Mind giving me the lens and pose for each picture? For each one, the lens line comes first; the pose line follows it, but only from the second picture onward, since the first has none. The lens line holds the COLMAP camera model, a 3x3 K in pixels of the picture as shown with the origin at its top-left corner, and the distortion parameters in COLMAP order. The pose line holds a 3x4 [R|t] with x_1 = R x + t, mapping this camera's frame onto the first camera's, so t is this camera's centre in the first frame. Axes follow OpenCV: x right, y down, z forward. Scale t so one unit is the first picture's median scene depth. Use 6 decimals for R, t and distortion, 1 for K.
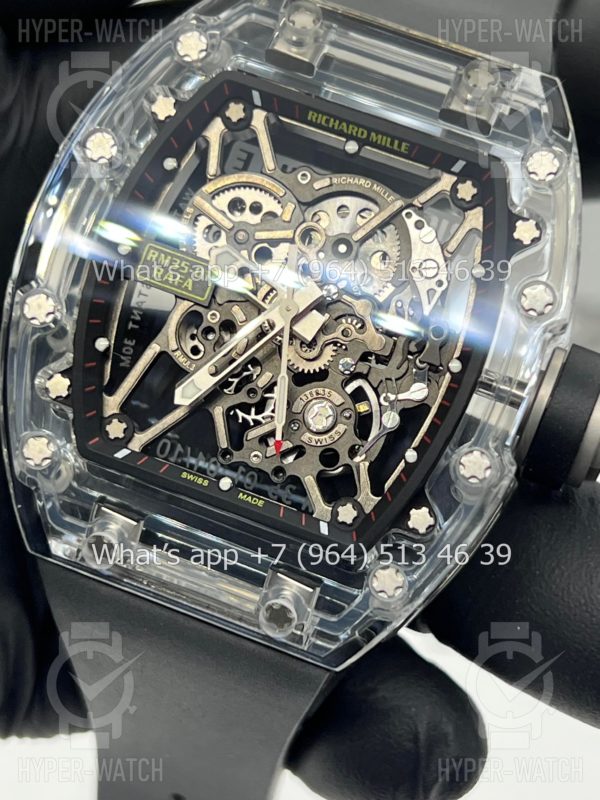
lens RADIAL K [[1957.2, 0, 300.0], [0, 1957.2, 400.0], [0, 0, 1]] dist [0.067999, 0.052991]
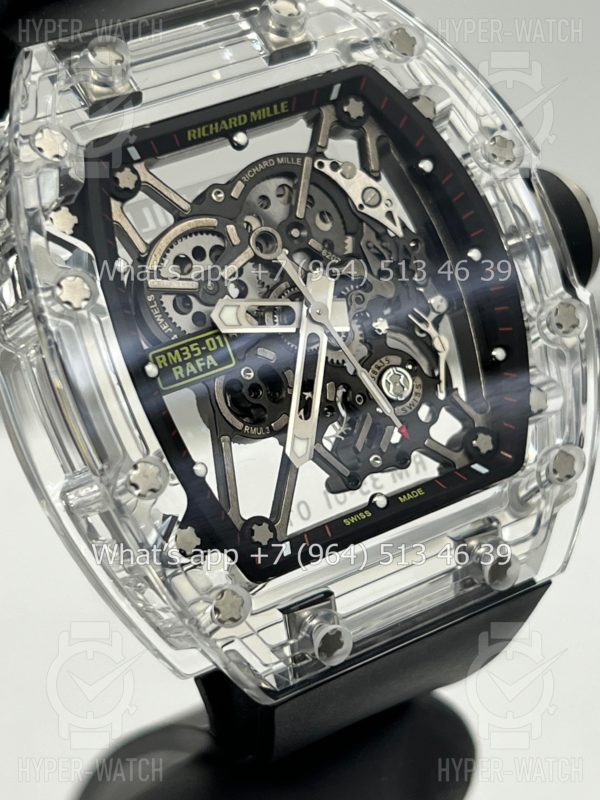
lens RADIAL K [[1957.2, 0, 300.0], [0, 1957.2, 400.0], [0, 0, 1]] dist [0.067999, 0.052991]
pose [[0.629839, -0.609741, 0.481164, -0.476784], [0.576361, 0.782159, 0.236717, -0.235545], [-0.520683, 0.128230, 0.844065, 0.219715]]
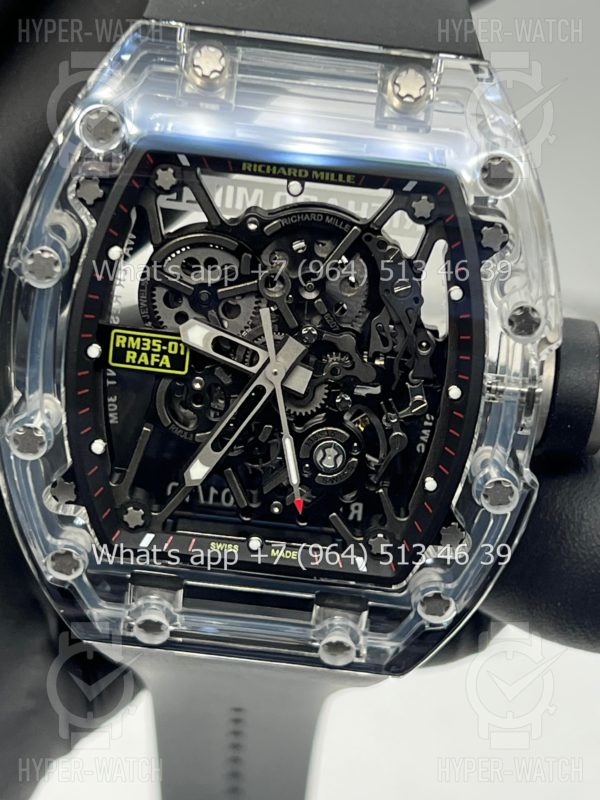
lens RADIAL K [[1957.2, 0, 300.0], [0, 1957.2, 400.0], [0, 0, 1]] dist [0.067999, 0.052991]
pose [[0.966742, -0.255139, 0.017720, -0.014360], [0.230645, 0.899677, 0.370653, -0.387470], [-0.110511, -0.354239, 0.928602, 0.082983]]
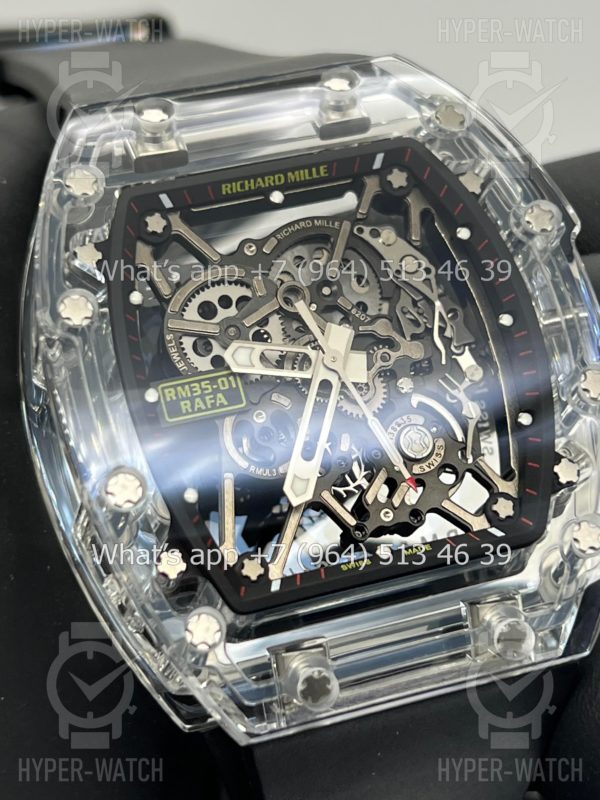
lens RADIAL K [[1957.2, 0, 300.0], [0, 1957.2, 400.0], [0, 0, 1]] dist [0.067999, 0.052991]
pose [[0.764793, -0.482547, 0.426896, -0.421238], [0.550746, 0.833484, -0.044534, 0.002313], [-0.334321, 0.269170, 0.903204, 0.158644]]
